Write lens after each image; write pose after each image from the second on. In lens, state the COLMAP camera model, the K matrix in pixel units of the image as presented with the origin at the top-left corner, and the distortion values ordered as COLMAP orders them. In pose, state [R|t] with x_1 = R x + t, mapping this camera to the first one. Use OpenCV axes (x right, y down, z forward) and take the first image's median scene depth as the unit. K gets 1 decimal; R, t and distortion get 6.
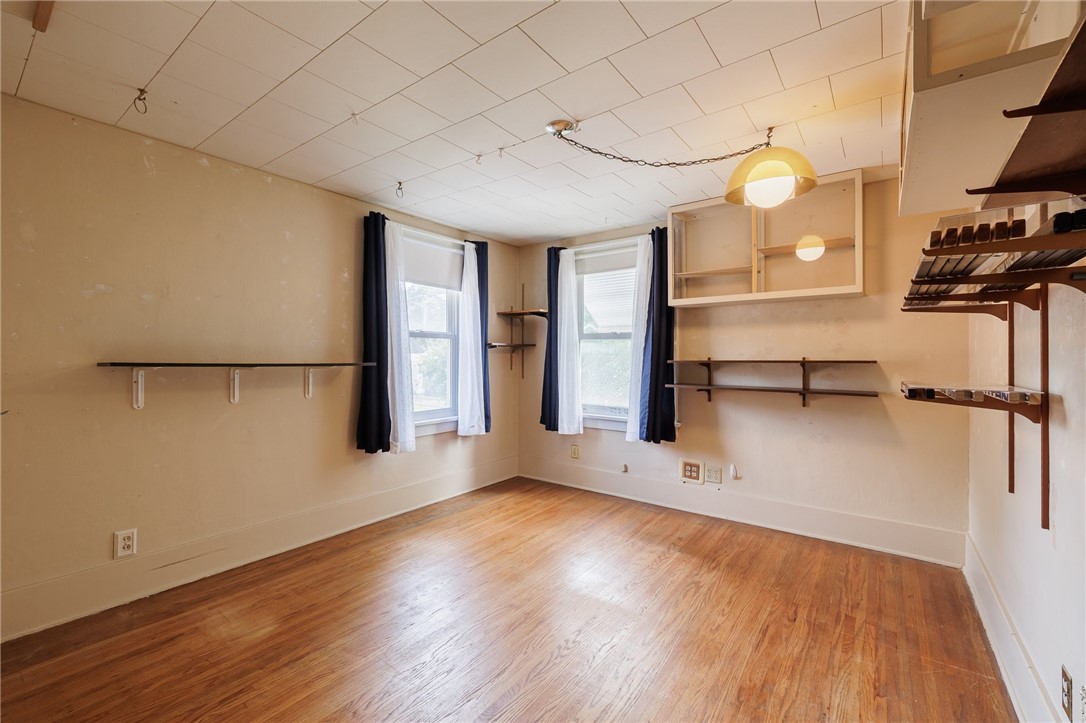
lens RADIAL K [[451.7, 0, 544.2], [0, 451.7, 359.4], [0, 0, 1]] dist [-0.000318, -0.000252]
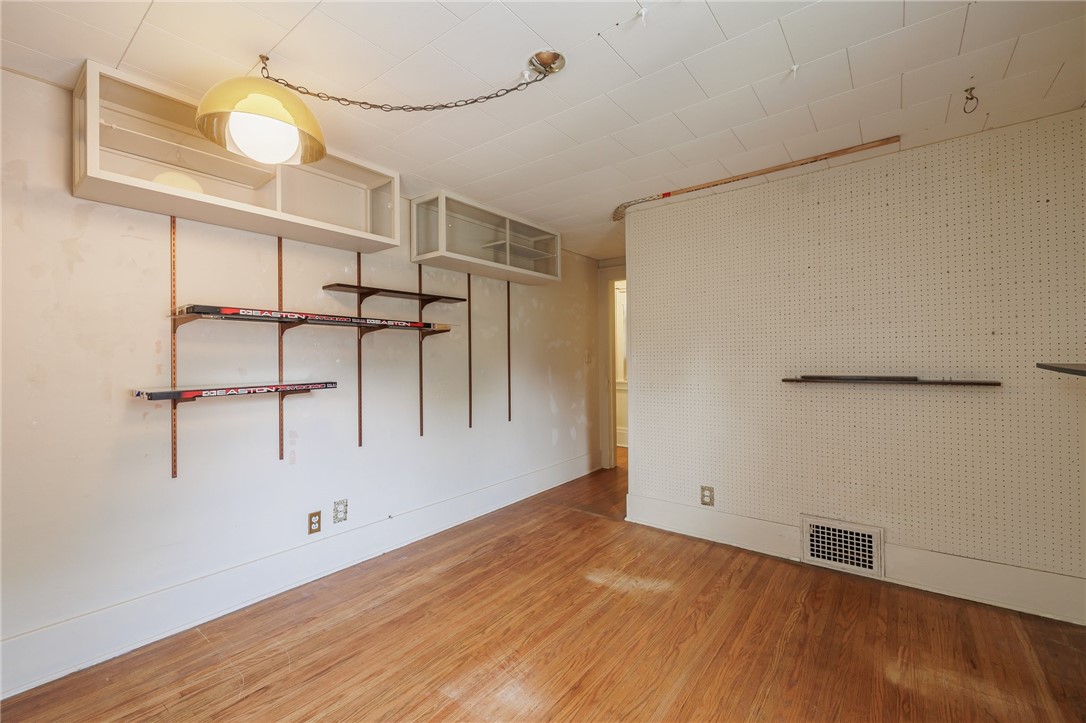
lens RADIAL K [[451.7, 0, 544.3], [0, 451.7, 359.4], [0, 0, 1]] dist [-0.000318, -0.000252]
pose [[-0.999870, 0.005376, 0.015178, 0.036780], [0.005456, 0.999971, 0.005240, -0.013542], [-0.015149, 0.005322, -0.999871, 1.937652]]
